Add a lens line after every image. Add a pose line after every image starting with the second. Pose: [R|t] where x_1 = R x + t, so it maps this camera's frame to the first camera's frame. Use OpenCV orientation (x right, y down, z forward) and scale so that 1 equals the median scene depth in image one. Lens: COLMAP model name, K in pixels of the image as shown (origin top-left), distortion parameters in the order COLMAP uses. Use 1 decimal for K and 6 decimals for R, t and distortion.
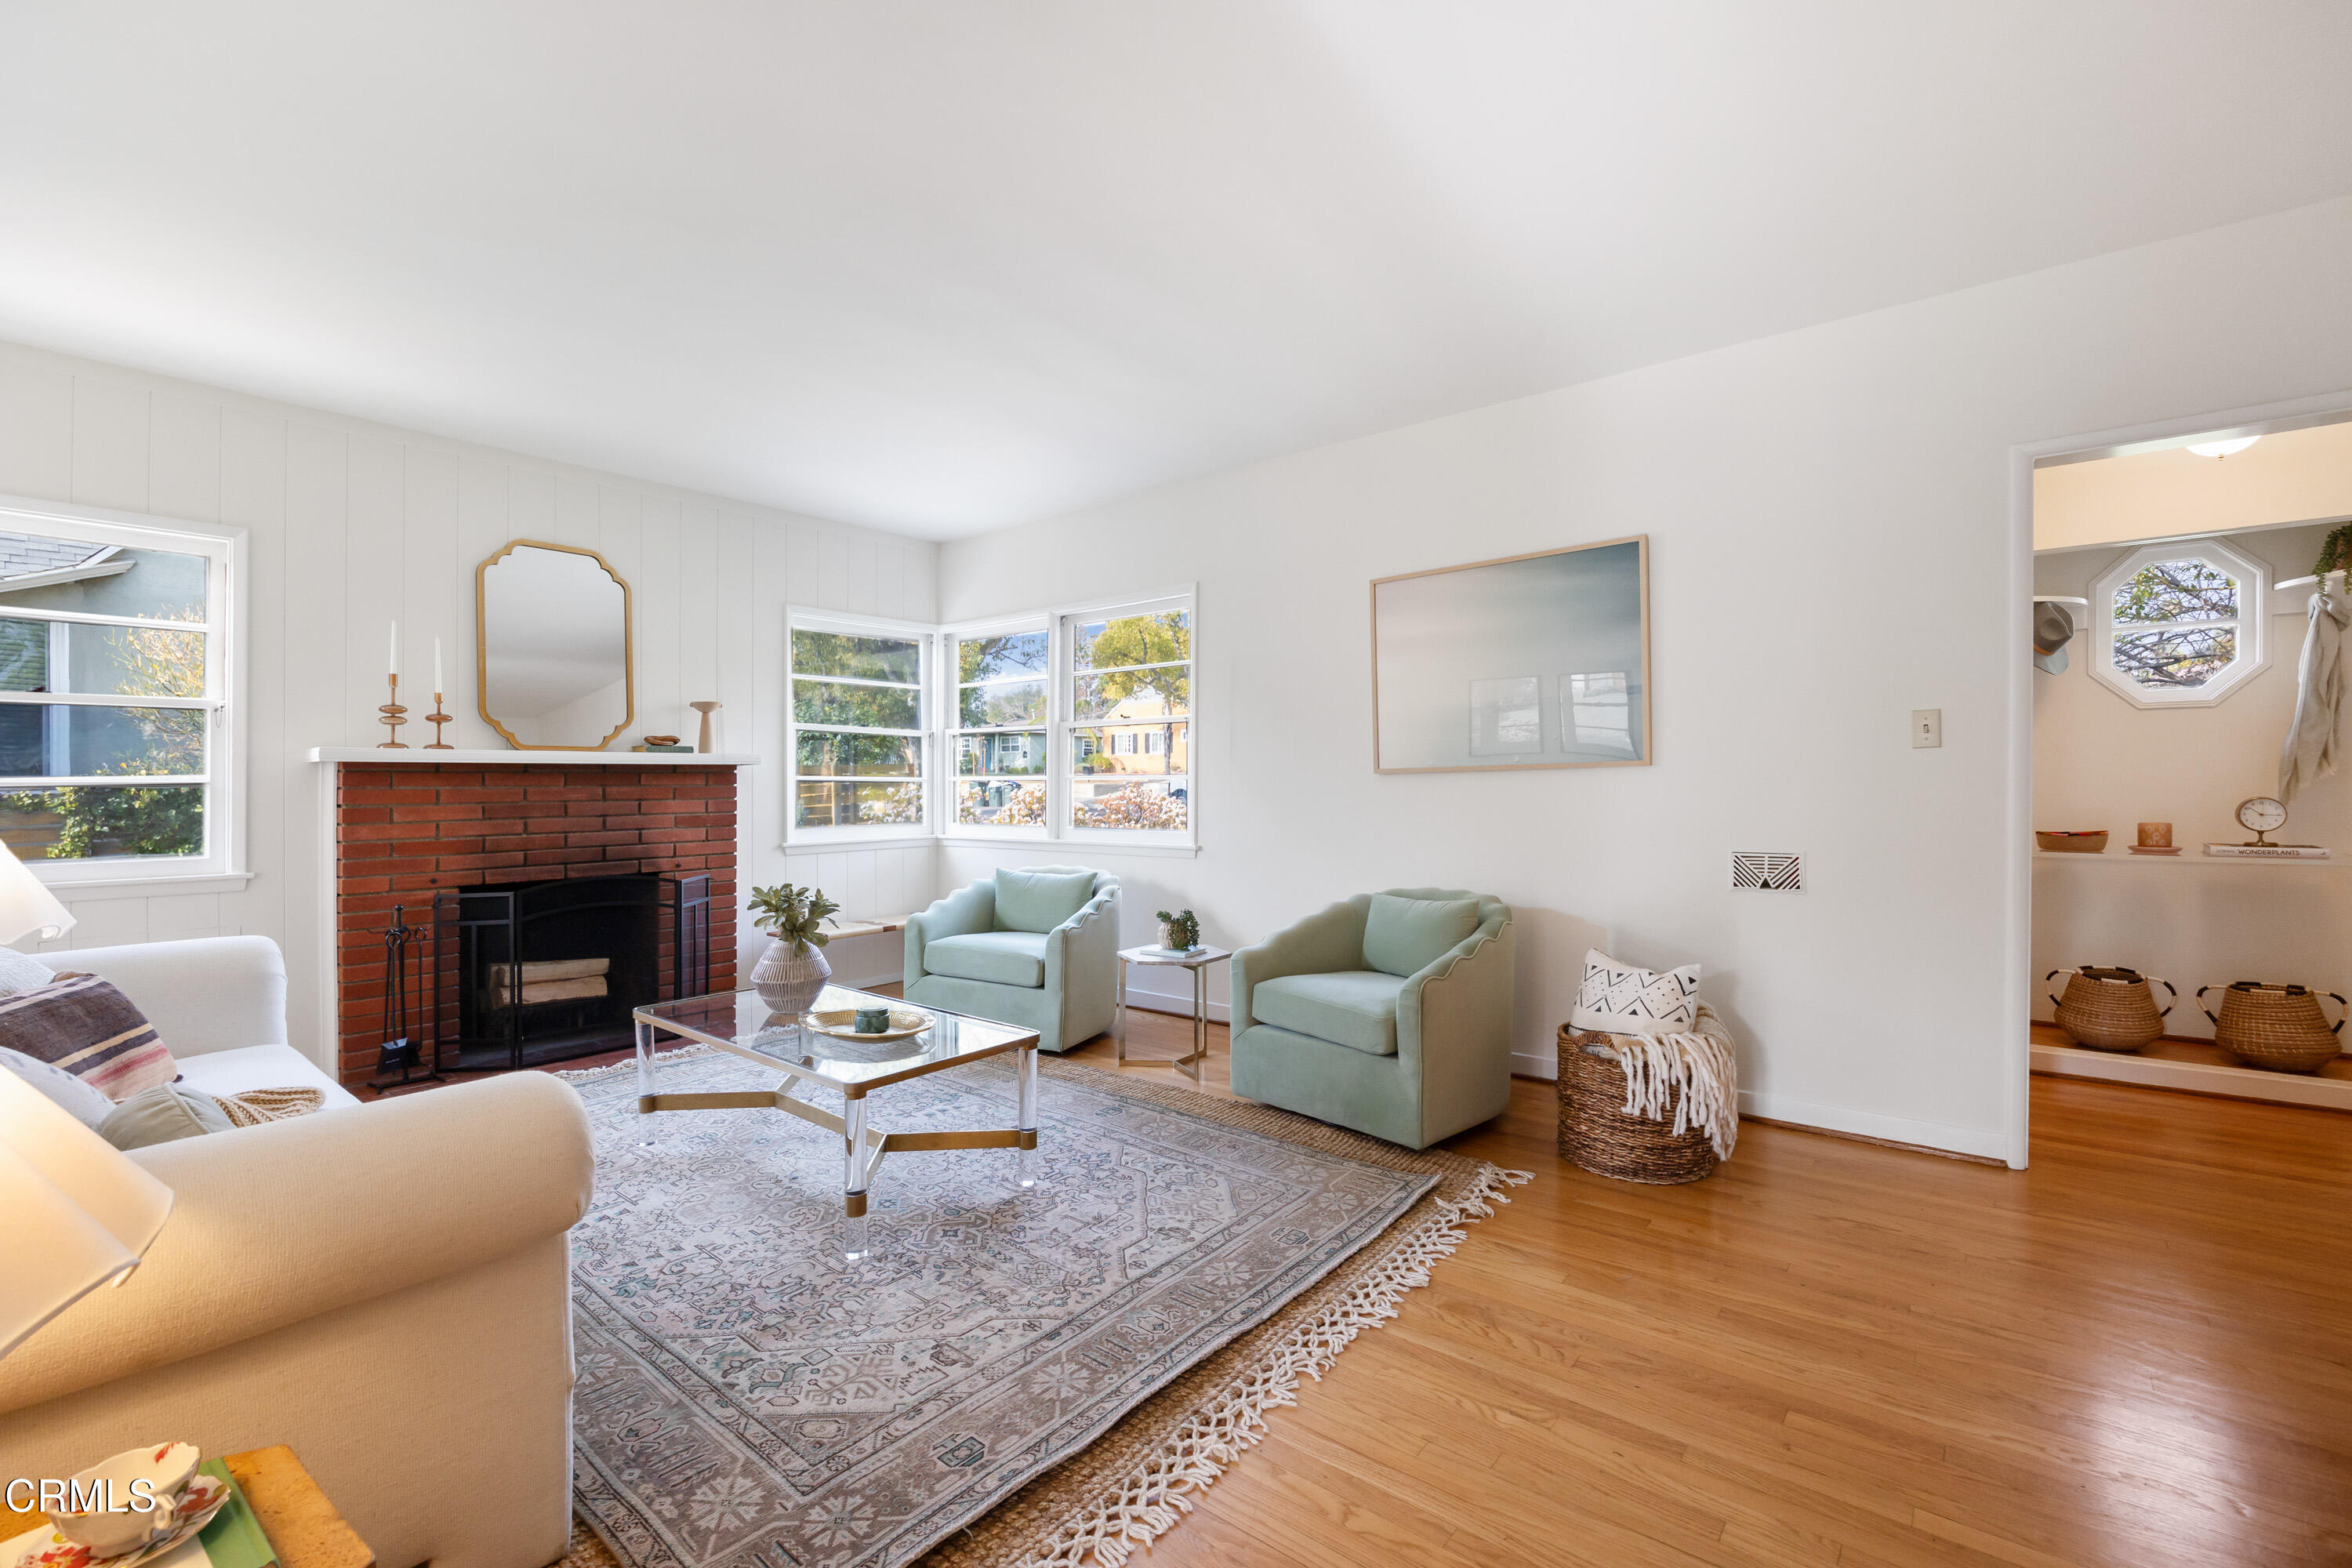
lens RADIAL K [[995.7, 0, 1181.4], [0, 995.7, 778.3], [0, 0, 1]] dist [-0.011844, 0.000078]
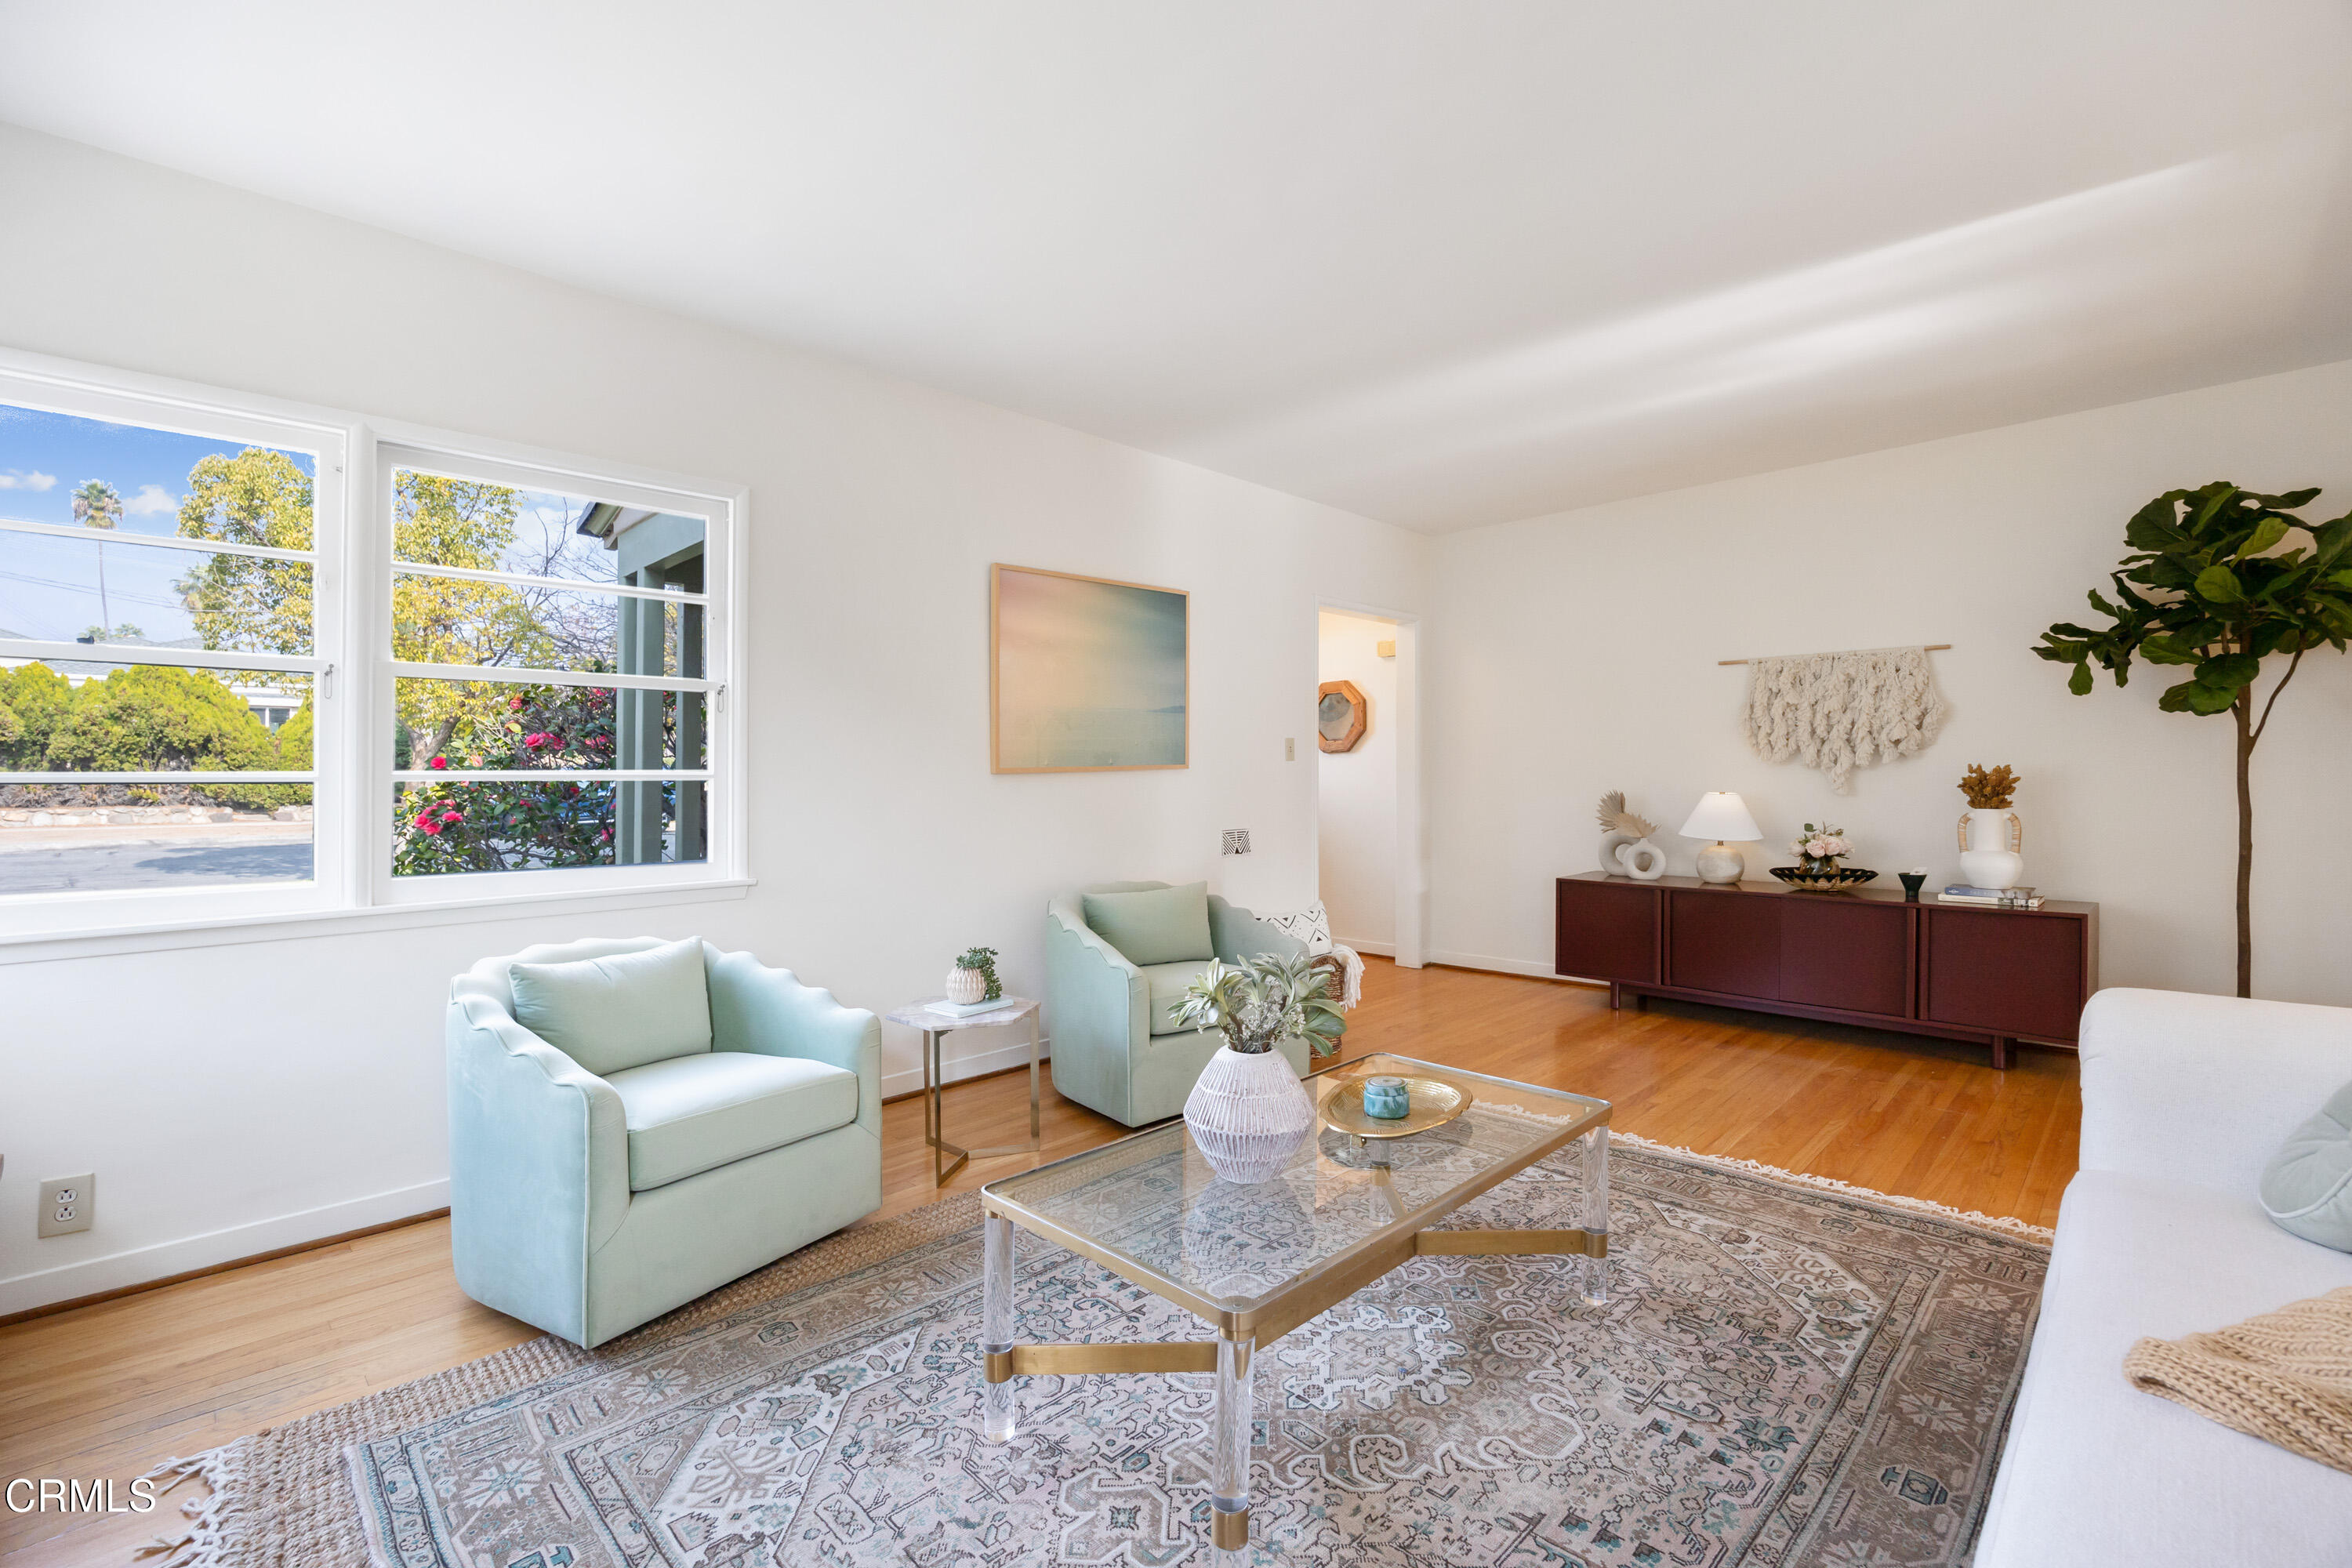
lens RADIAL K [[1041.3, 0, 1152.2], [0, 1041.3, 791.2], [0, 0, 1]] dist [-0.015906, 0.000880]
pose [[0.105415, -0.006081, 0.994410, -1.235130], [0.008877, 0.999947, 0.005174, 0.012508], [-0.994389, 0.008282, 0.105463, 1.233233]]
